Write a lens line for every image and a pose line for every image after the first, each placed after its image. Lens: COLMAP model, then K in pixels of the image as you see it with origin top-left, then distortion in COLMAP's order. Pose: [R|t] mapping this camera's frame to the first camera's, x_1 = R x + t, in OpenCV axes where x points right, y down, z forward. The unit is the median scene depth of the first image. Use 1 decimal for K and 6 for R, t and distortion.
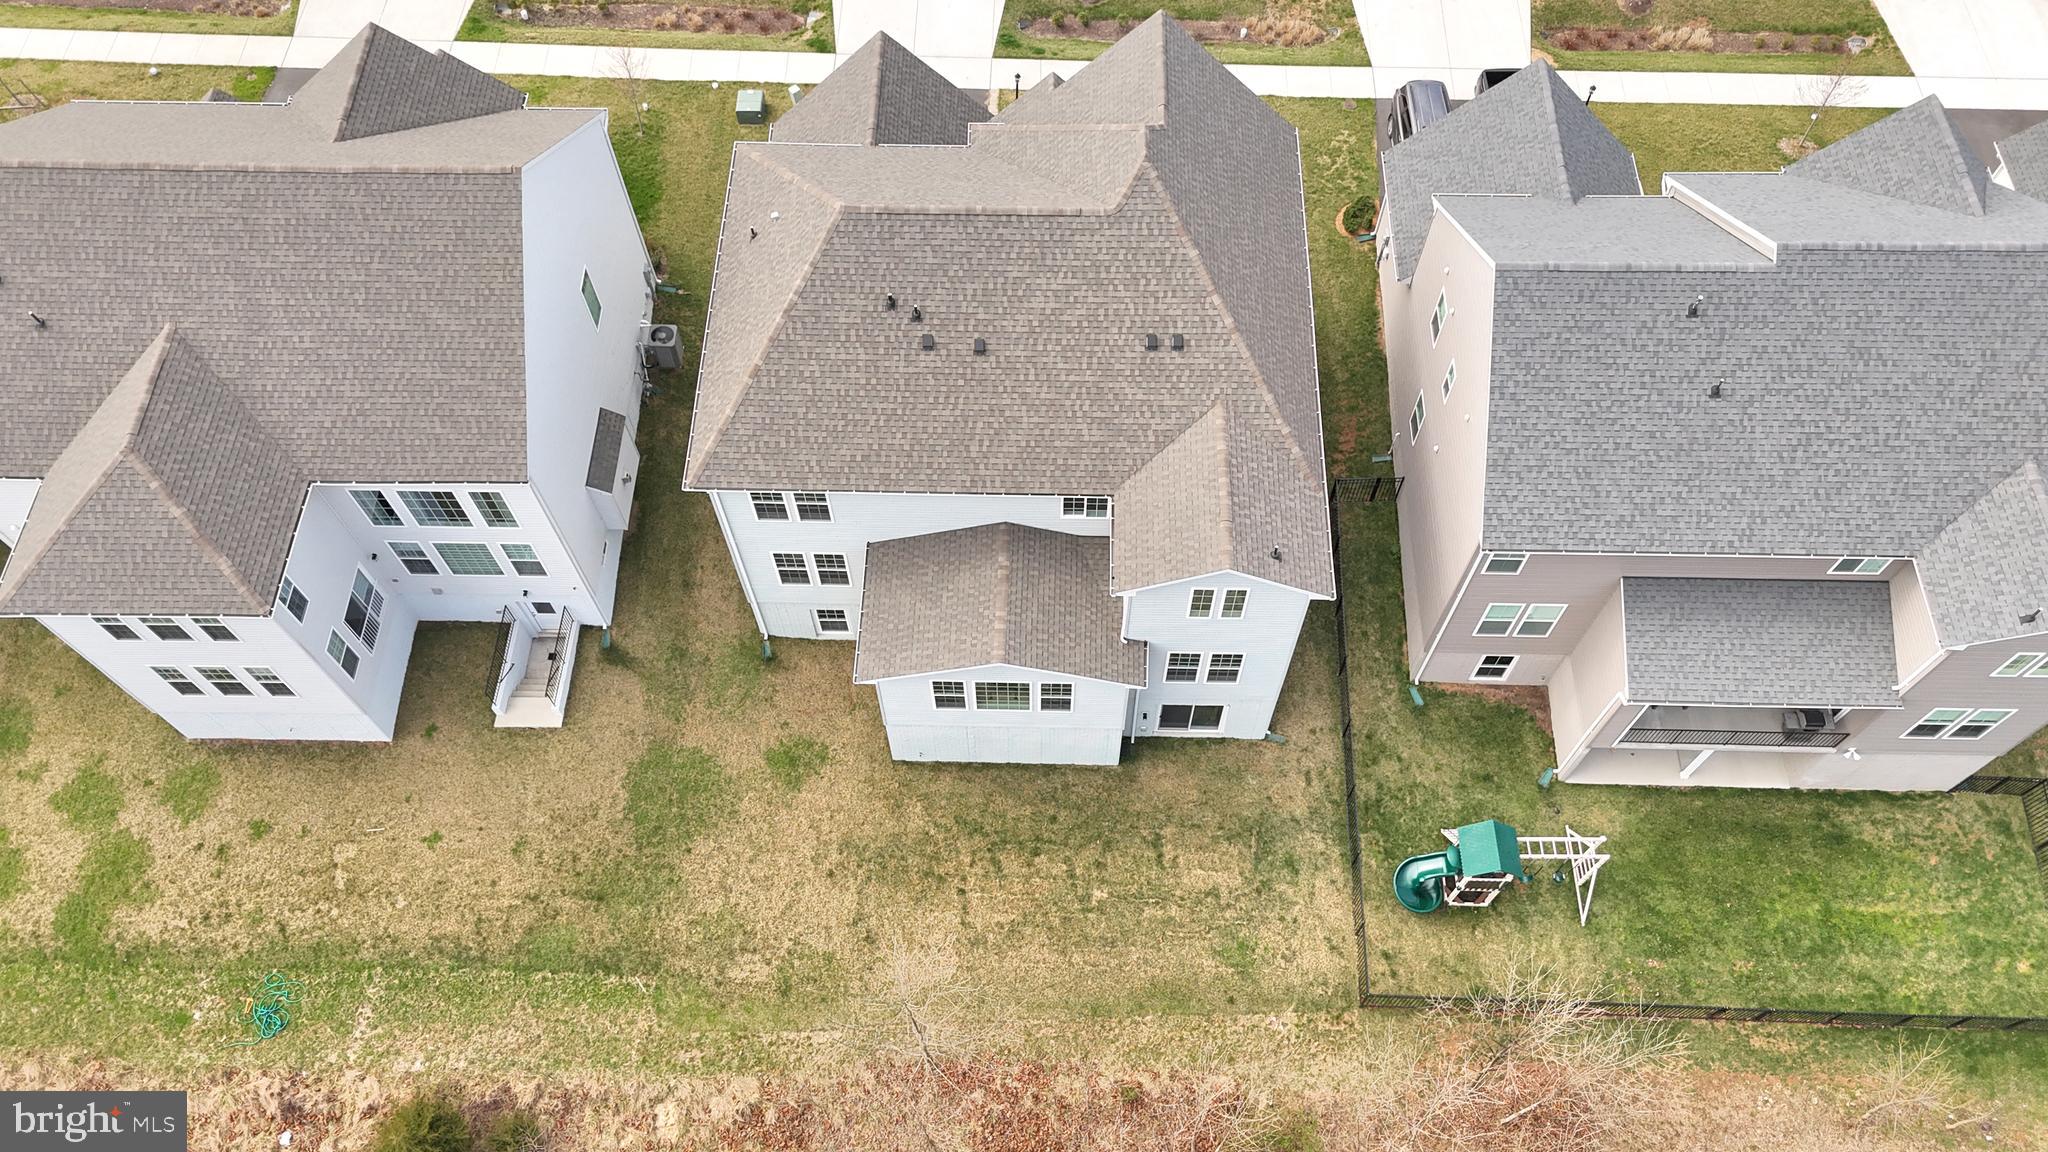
lens RADIAL K [[1475.6, 0, 1034.8], [0, 1475.6, 581.9], [0, 0, 1]] dist [0.044863, -0.034254]
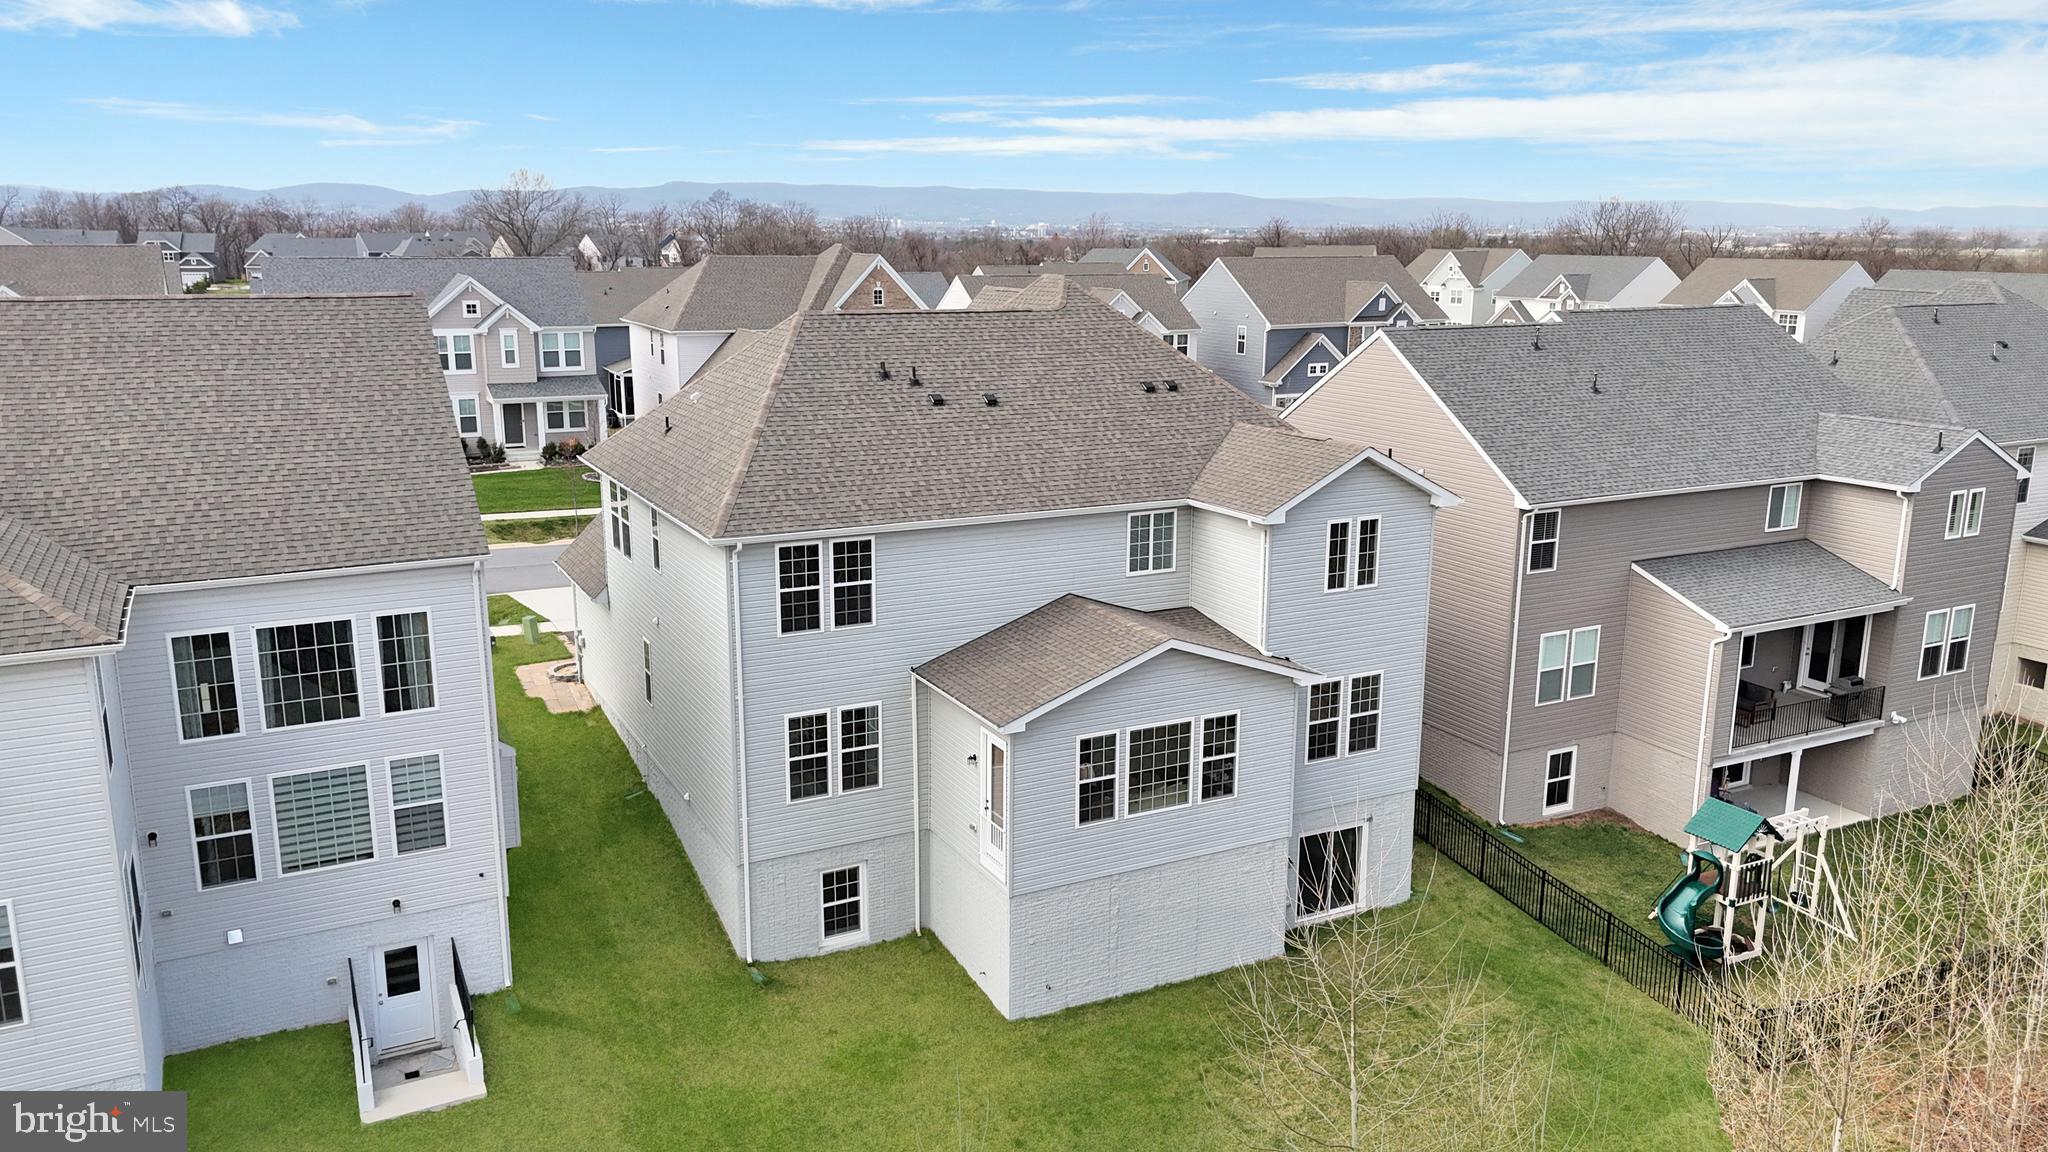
lens RADIAL K [[1475.6, 0, 1018.4], [0, 1475.6, 600.2], [0, 0, 1]] dist [0.044863, -0.034254]
pose [[0.880086, -0.107317, 0.462528, -0.397983], [0.412735, 0.654479, -0.633488, 0.439781], [-0.234731, 0.748426, 0.620291, 0.462386]]
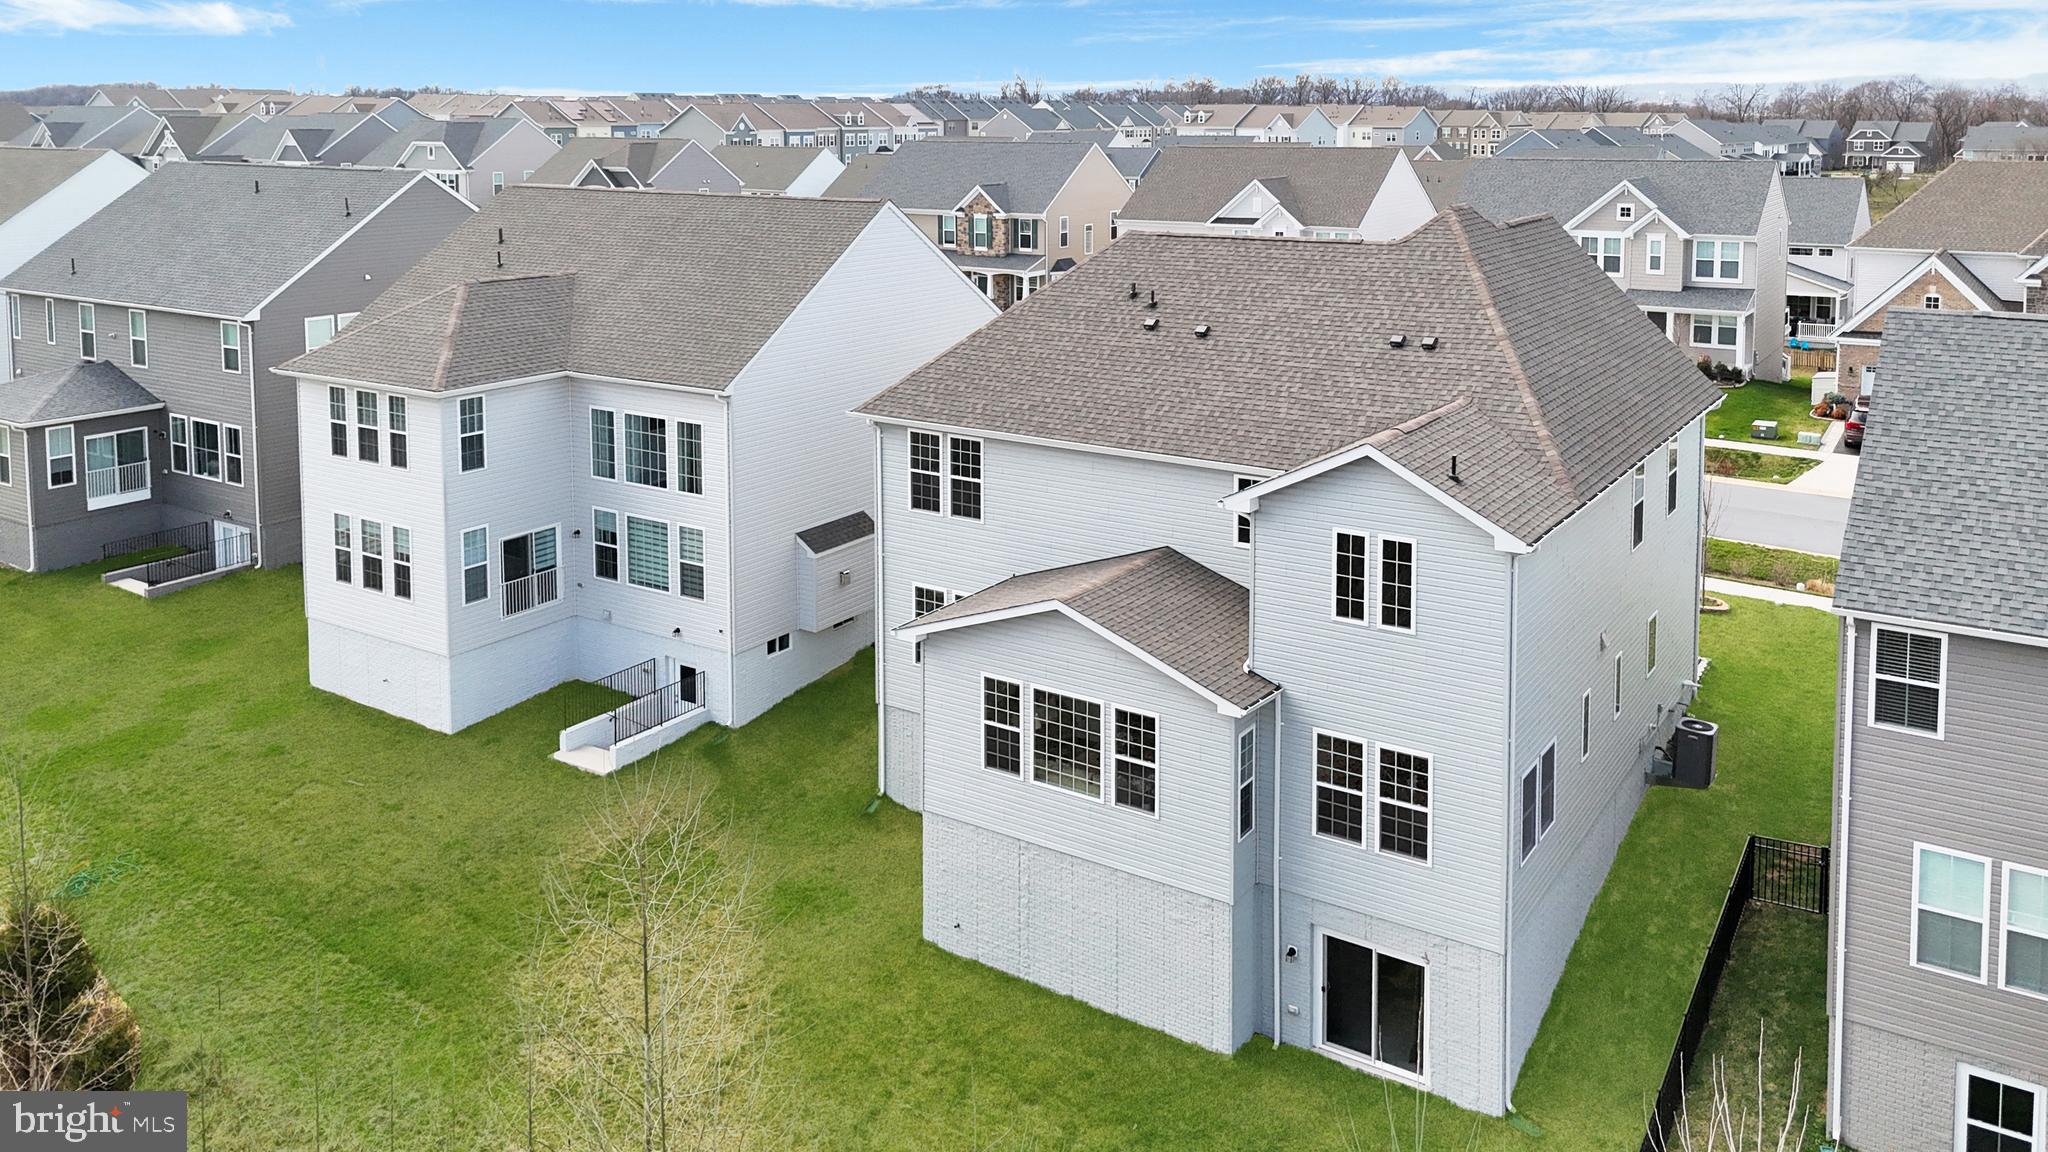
lens RADIAL K [[1547.4, 0, 1048.5], [0, 1547.4, 286.5], [0, 0, 1]] dist [0.027913, -0.015359]
pose [[0.850963, 0.059151, -0.521884, 0.311677], [-0.460860, 0.560705, -0.687908, 0.428300], [0.251932, 0.825900, 0.504399, 0.439384]]
